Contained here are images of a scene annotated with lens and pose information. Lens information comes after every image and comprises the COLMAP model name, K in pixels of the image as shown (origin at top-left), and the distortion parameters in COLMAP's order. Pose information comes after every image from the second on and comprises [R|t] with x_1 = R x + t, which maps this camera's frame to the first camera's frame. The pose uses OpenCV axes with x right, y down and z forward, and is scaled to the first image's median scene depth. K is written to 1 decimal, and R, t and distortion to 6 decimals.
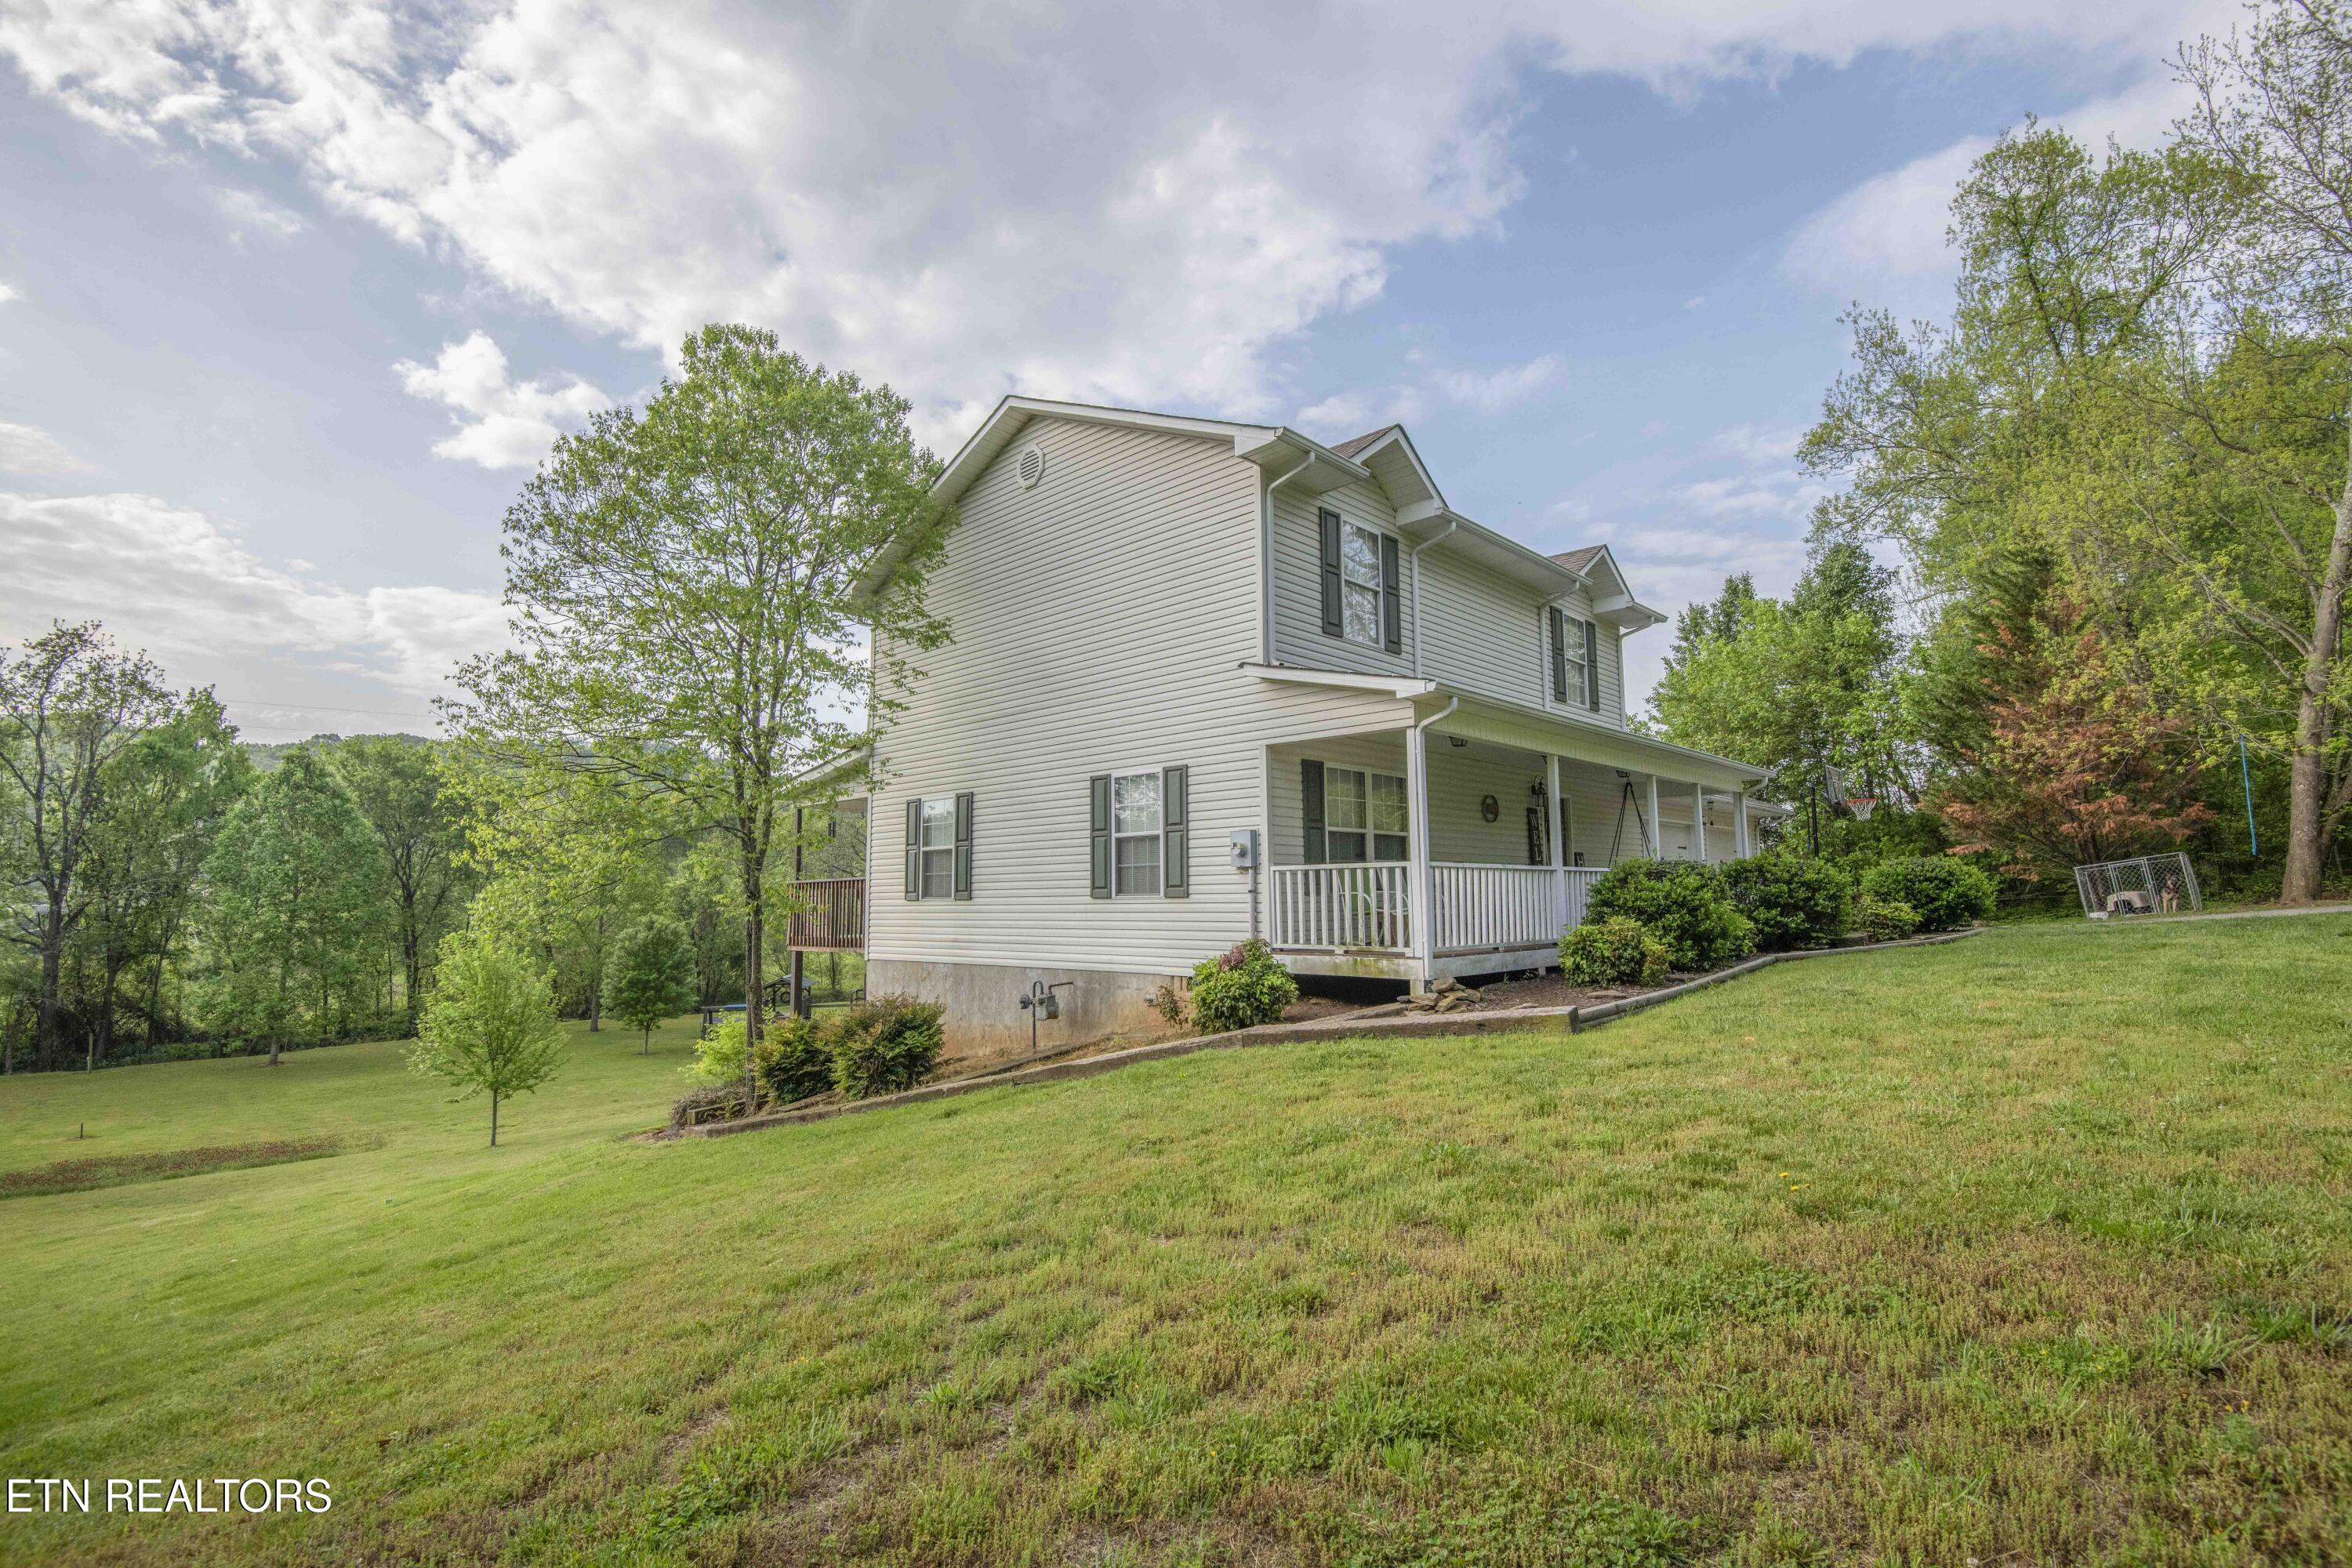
lens RADIAL K [[1087.5, 0, 1188.4], [0, 1087.5, 782.6], [0, 0, 1]] dist [-0.004254, -0.023831]
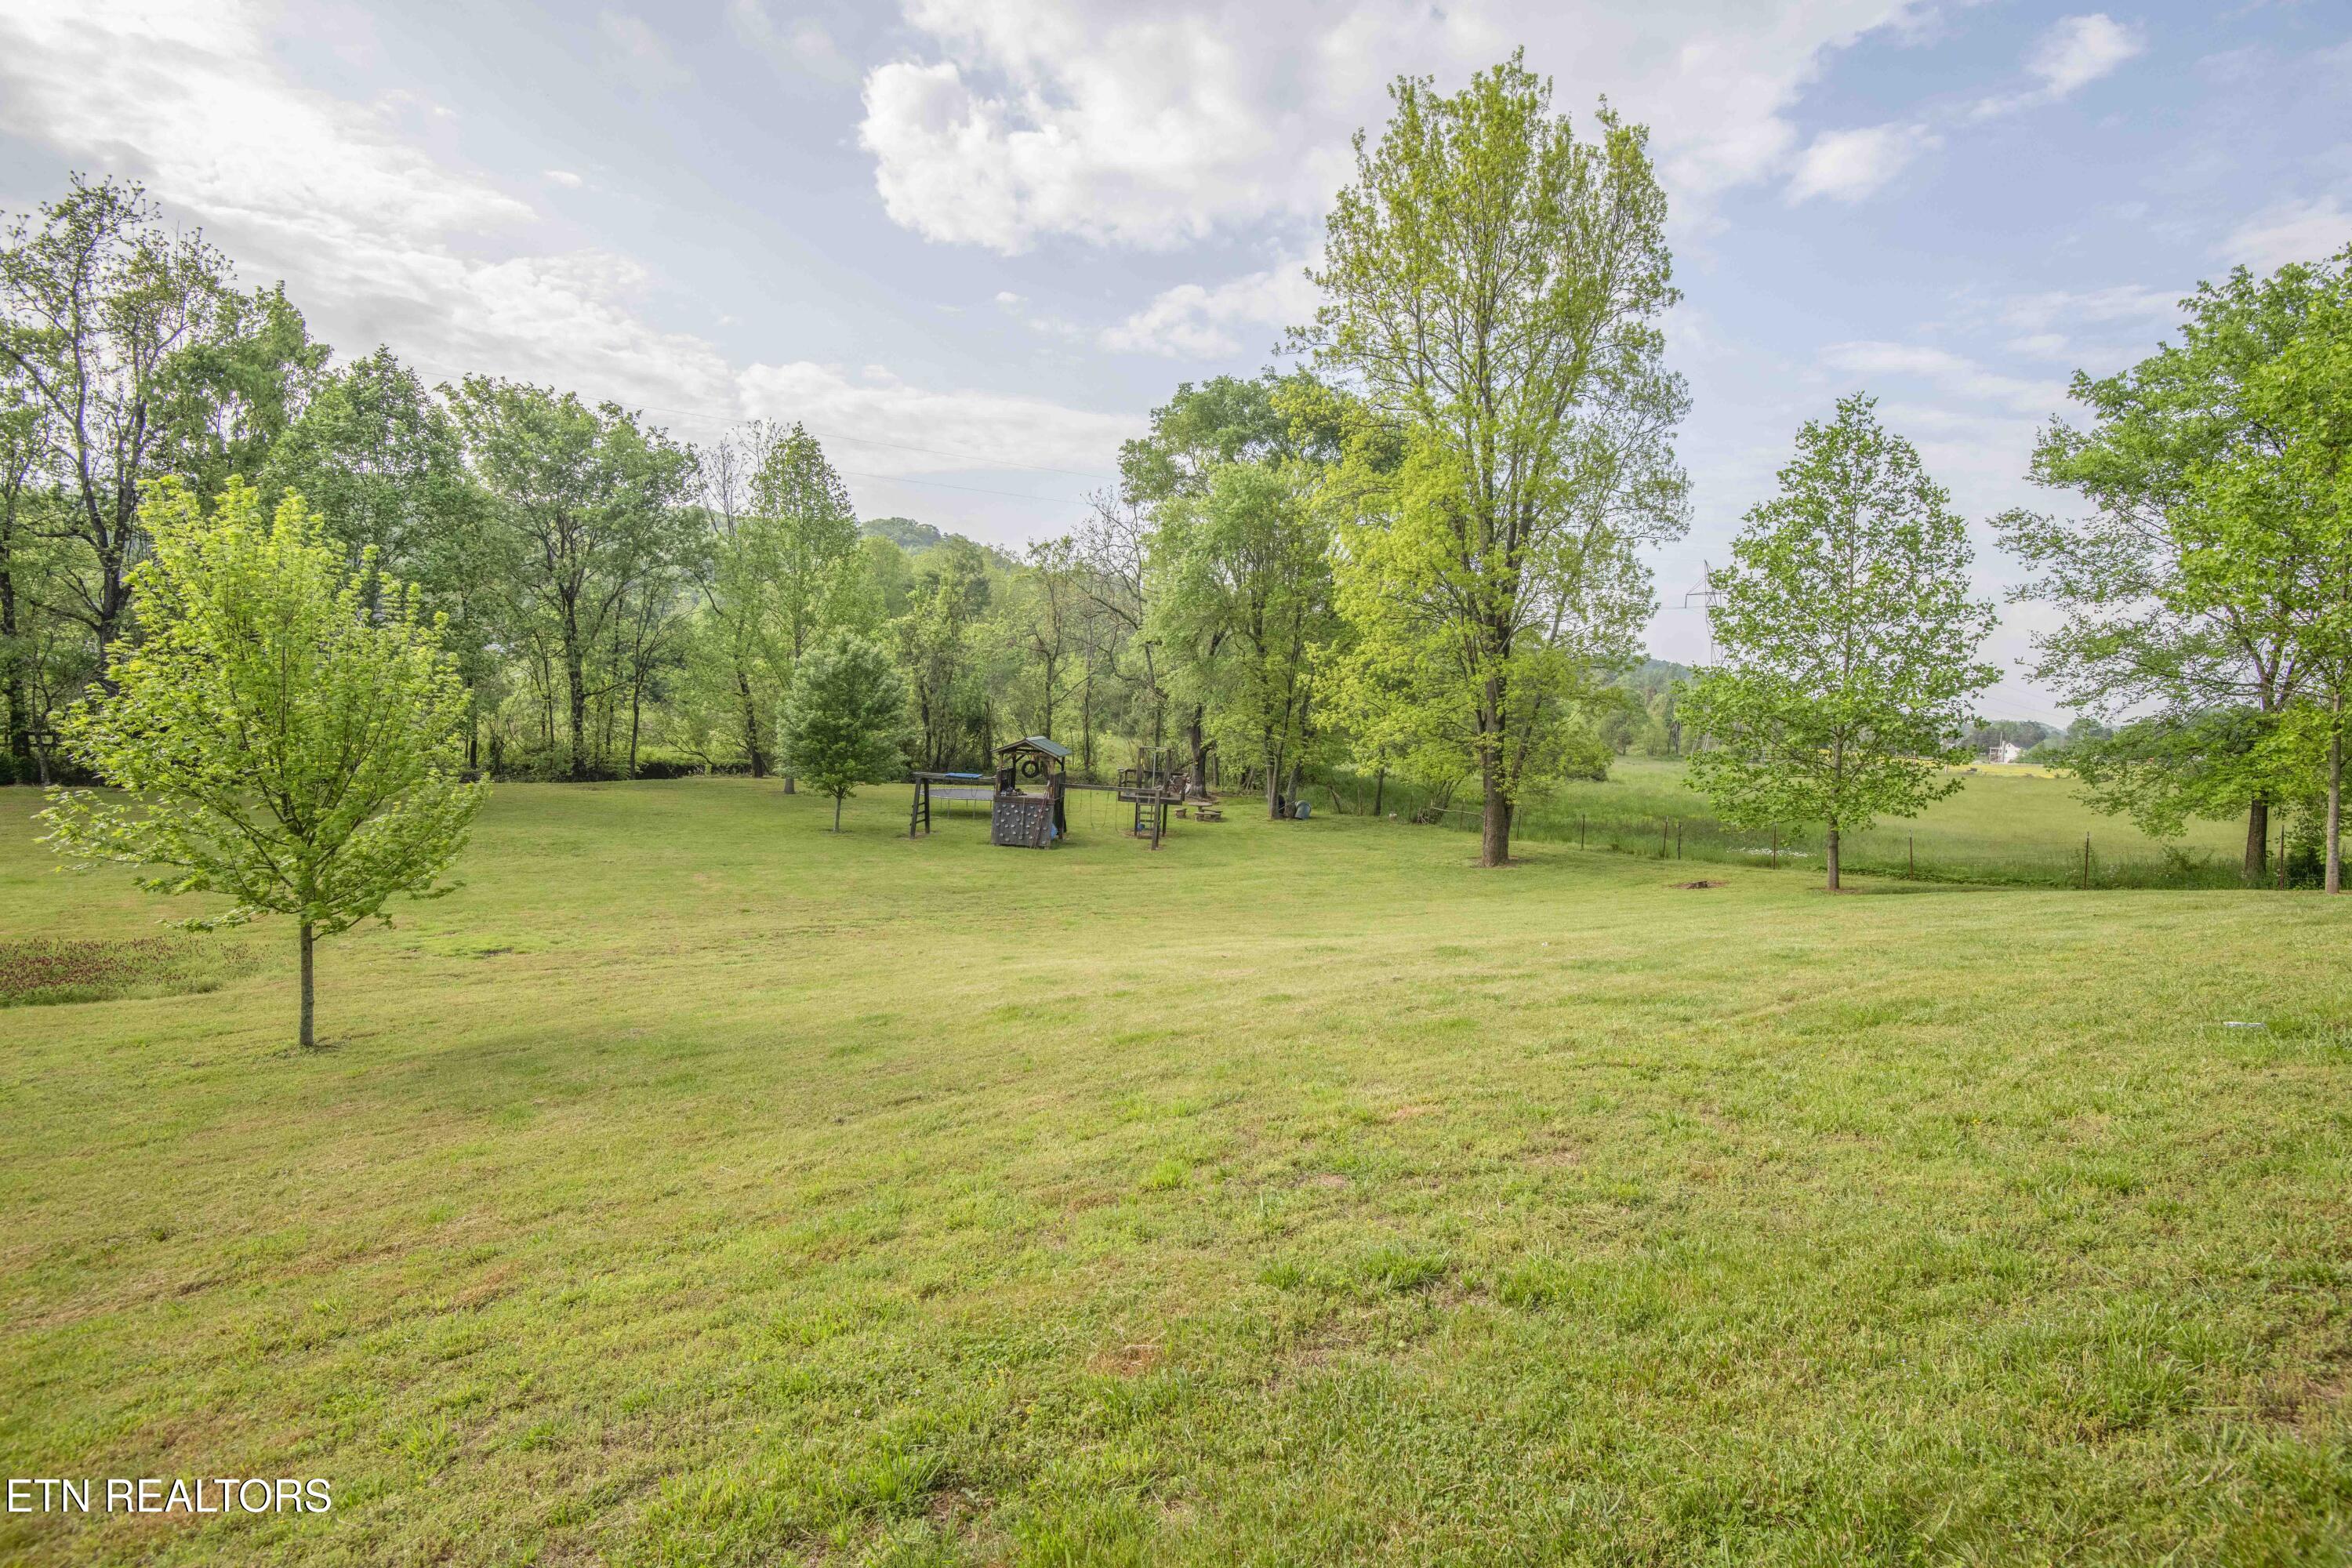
lens RADIAL K [[1087.5, 0, 1188.4], [0, 1087.5, 782.6], [0, 0, 1]] dist [-0.004254, -0.023831]
pose [[0.974943, 0.086925, -0.204767, -0.142460], [-0.051108, 0.983397, 0.174121, 0.087723], [0.216503, -0.159293, 0.963199, 0.387313]]
